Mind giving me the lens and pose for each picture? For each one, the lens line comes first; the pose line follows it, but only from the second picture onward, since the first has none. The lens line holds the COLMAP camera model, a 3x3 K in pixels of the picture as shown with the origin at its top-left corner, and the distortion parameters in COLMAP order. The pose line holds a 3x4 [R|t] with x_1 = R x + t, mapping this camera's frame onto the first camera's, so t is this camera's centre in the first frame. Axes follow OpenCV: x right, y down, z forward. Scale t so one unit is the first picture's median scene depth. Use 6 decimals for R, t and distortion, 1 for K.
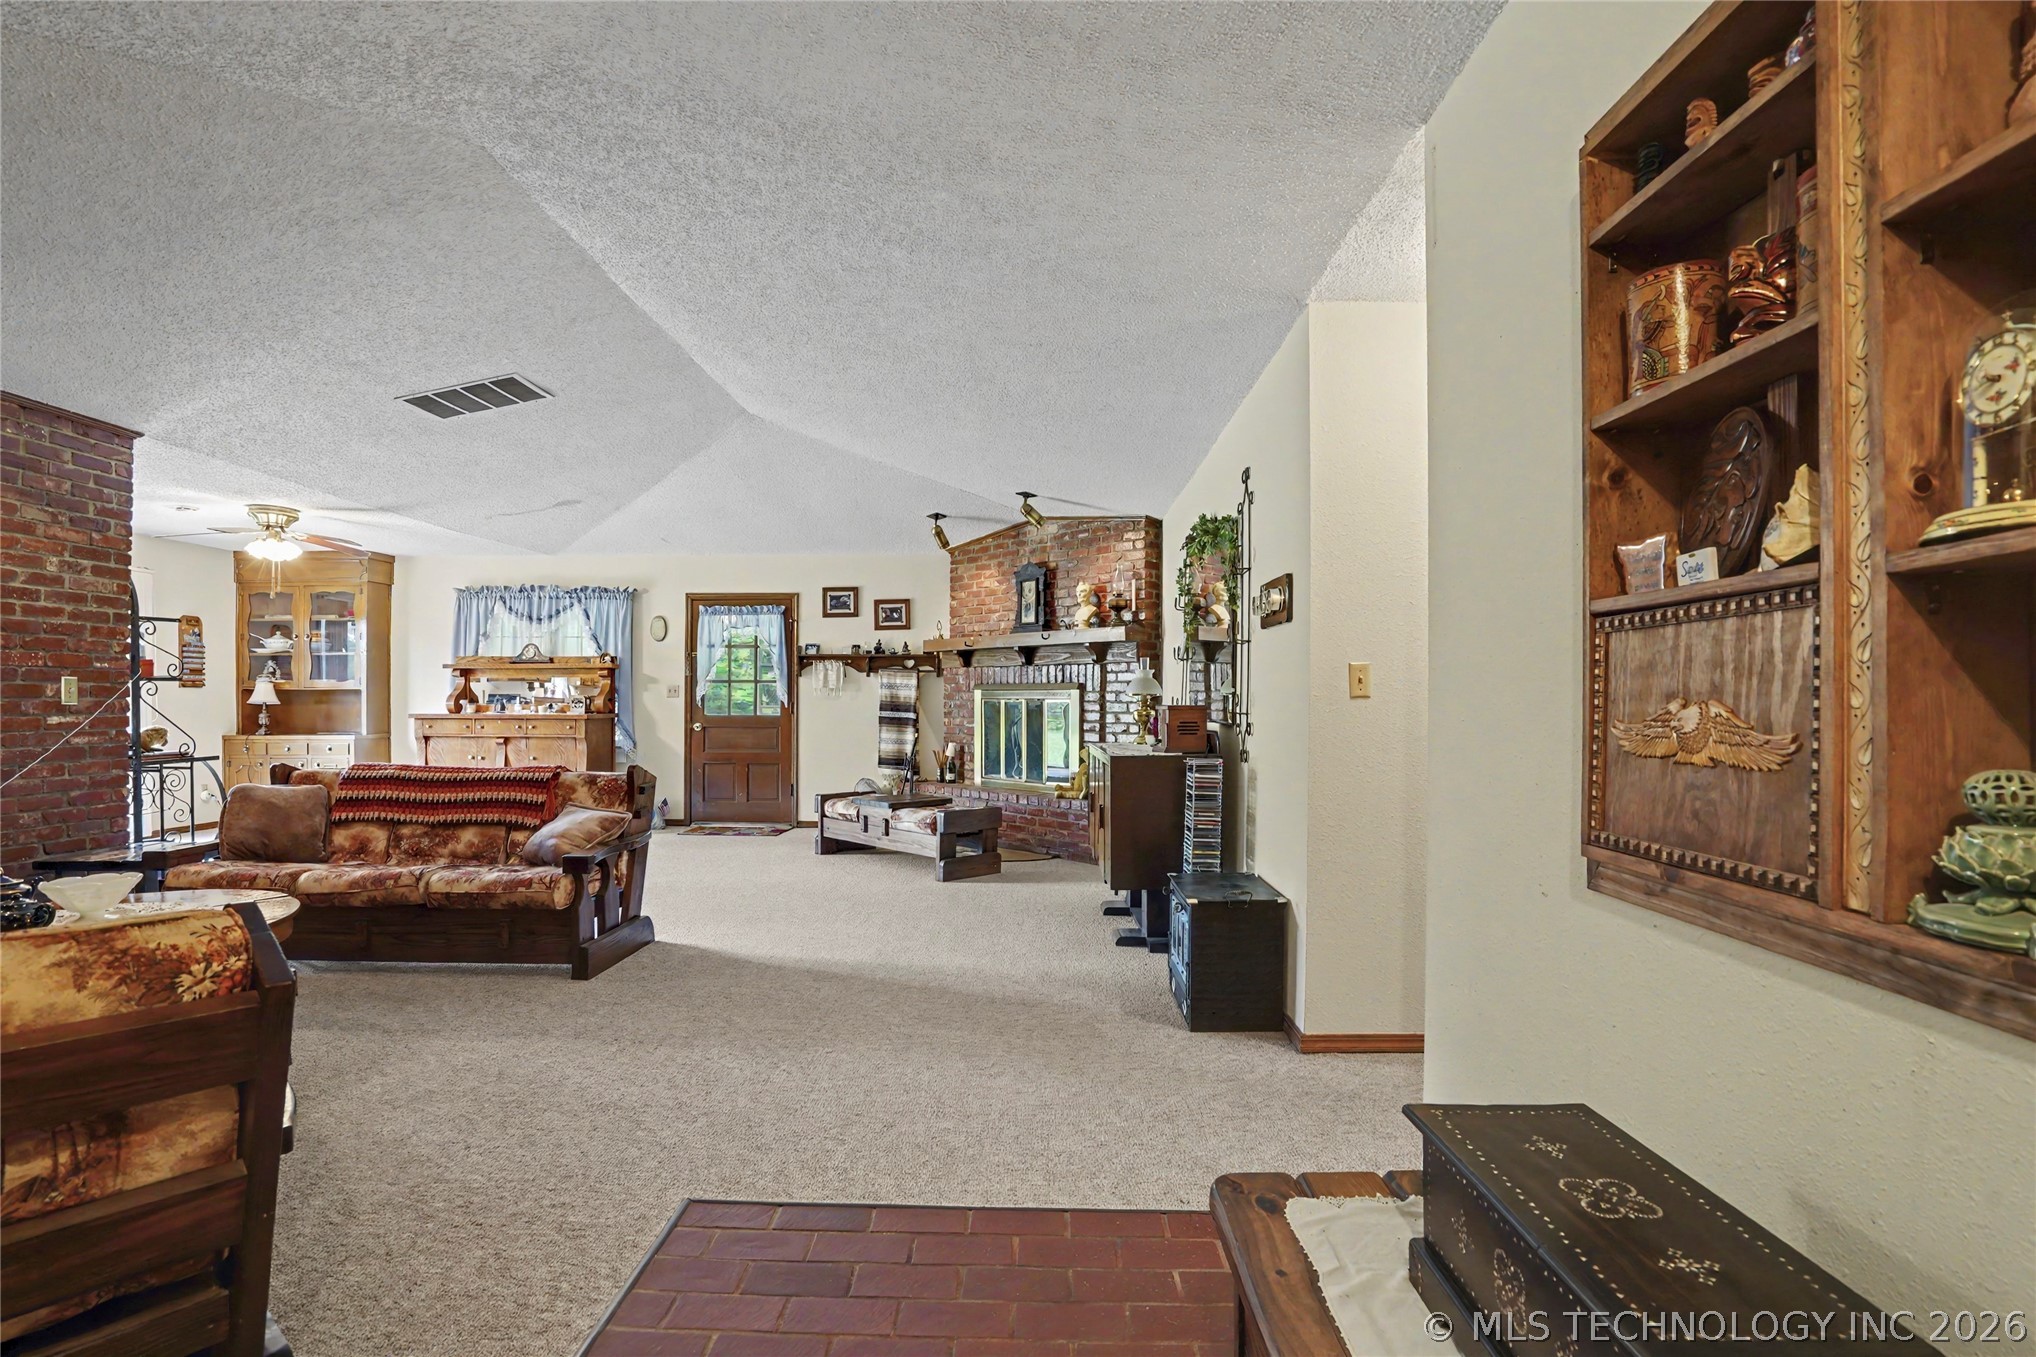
lens RADIAL K [[969.9, 0, 1018.0], [0, 969.9, 694.3], [0, 0, 1]] dist [-0.060959, 0.020505]
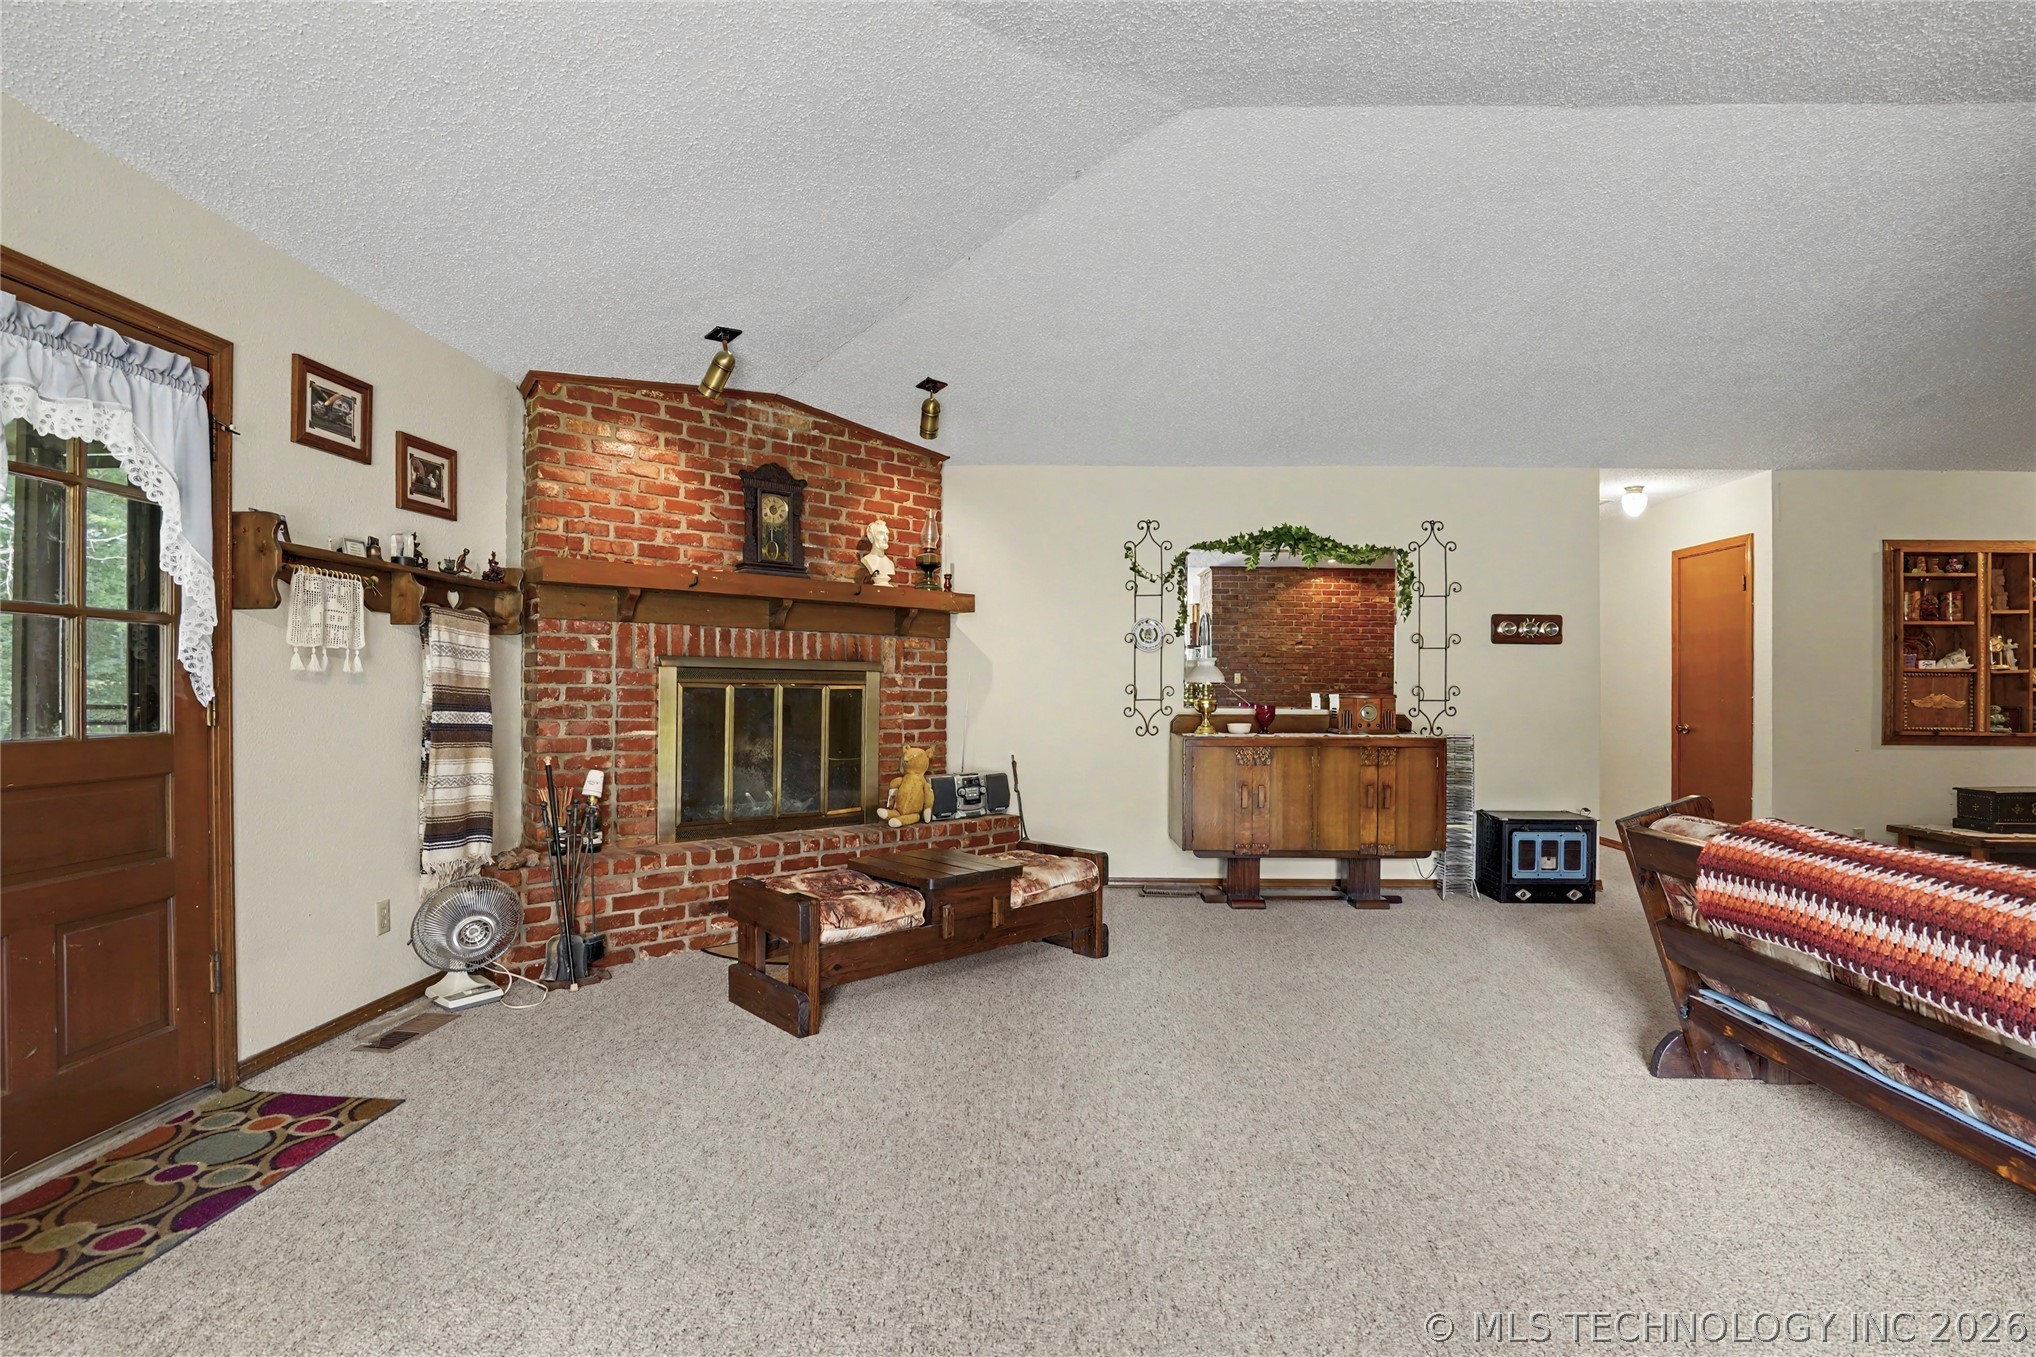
lens RADIAL K [[960.7, 0, 1012.7], [0, 960.7, 683.2], [0, 0, 1]] dist [-0.056216, 0.024961]
pose [[0.016945, 0.004337, 0.999847, -0.536456], [-0.013349, 0.999902, -0.004111, 0.004031], [-0.999767, -0.013277, 0.017001, 0.751586]]
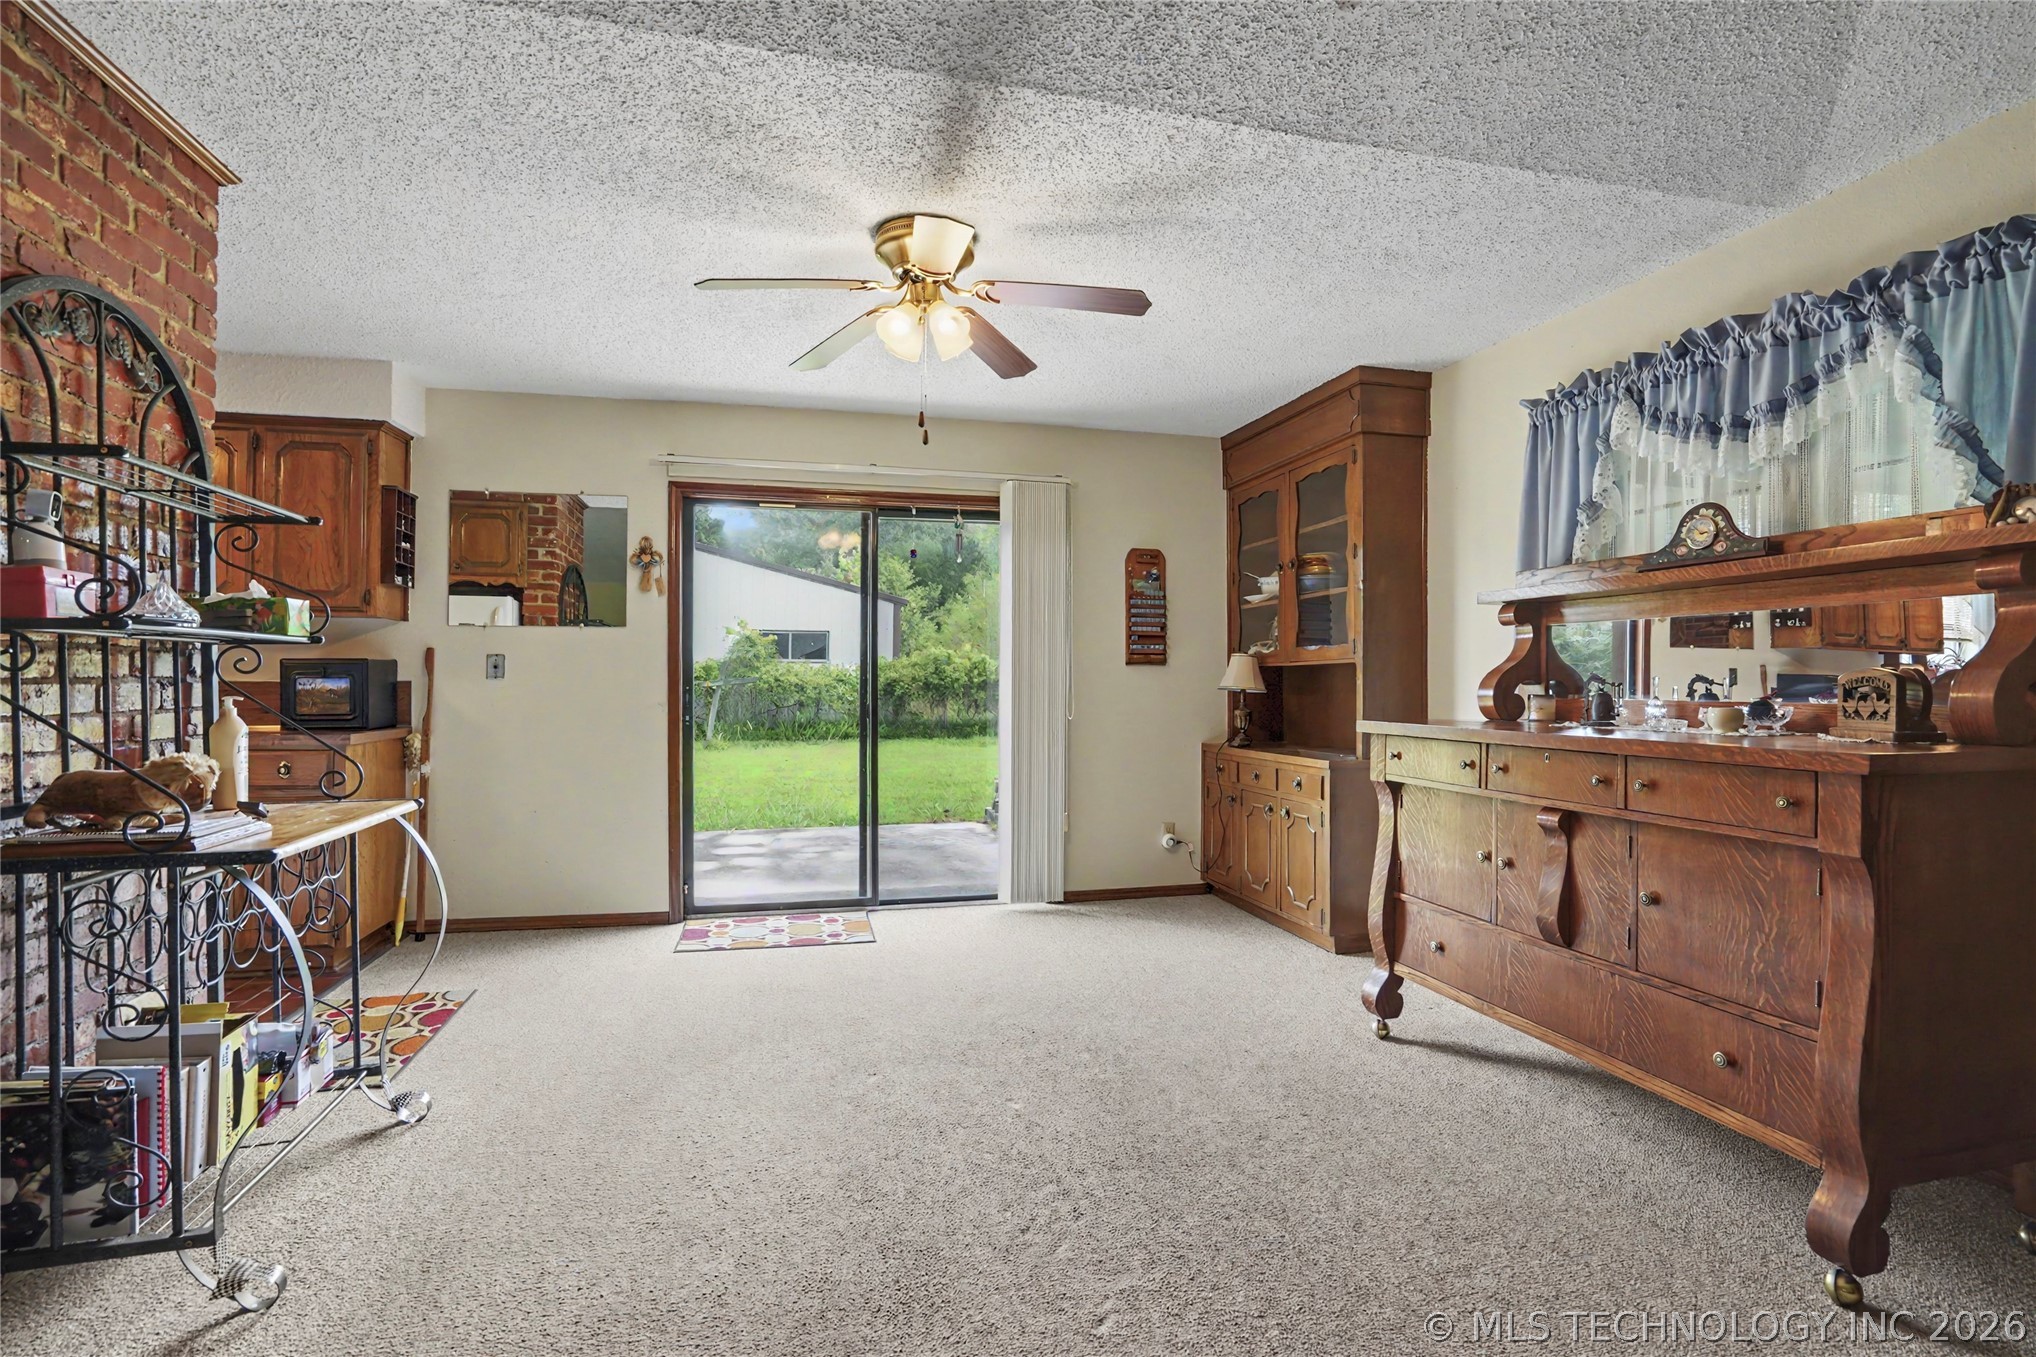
lens RADIAL K [[958.7, 0, 1012.7], [0, 958.7, 680.0], [0, 0, 1]] dist [-0.058124, 0.021369]
pose [[0.268653, -0.002497, -0.963234, -0.278026], [0.002713, 0.999995, -0.001836, 0.003833], [0.963233, -0.002120, 0.268658, 0.699765]]
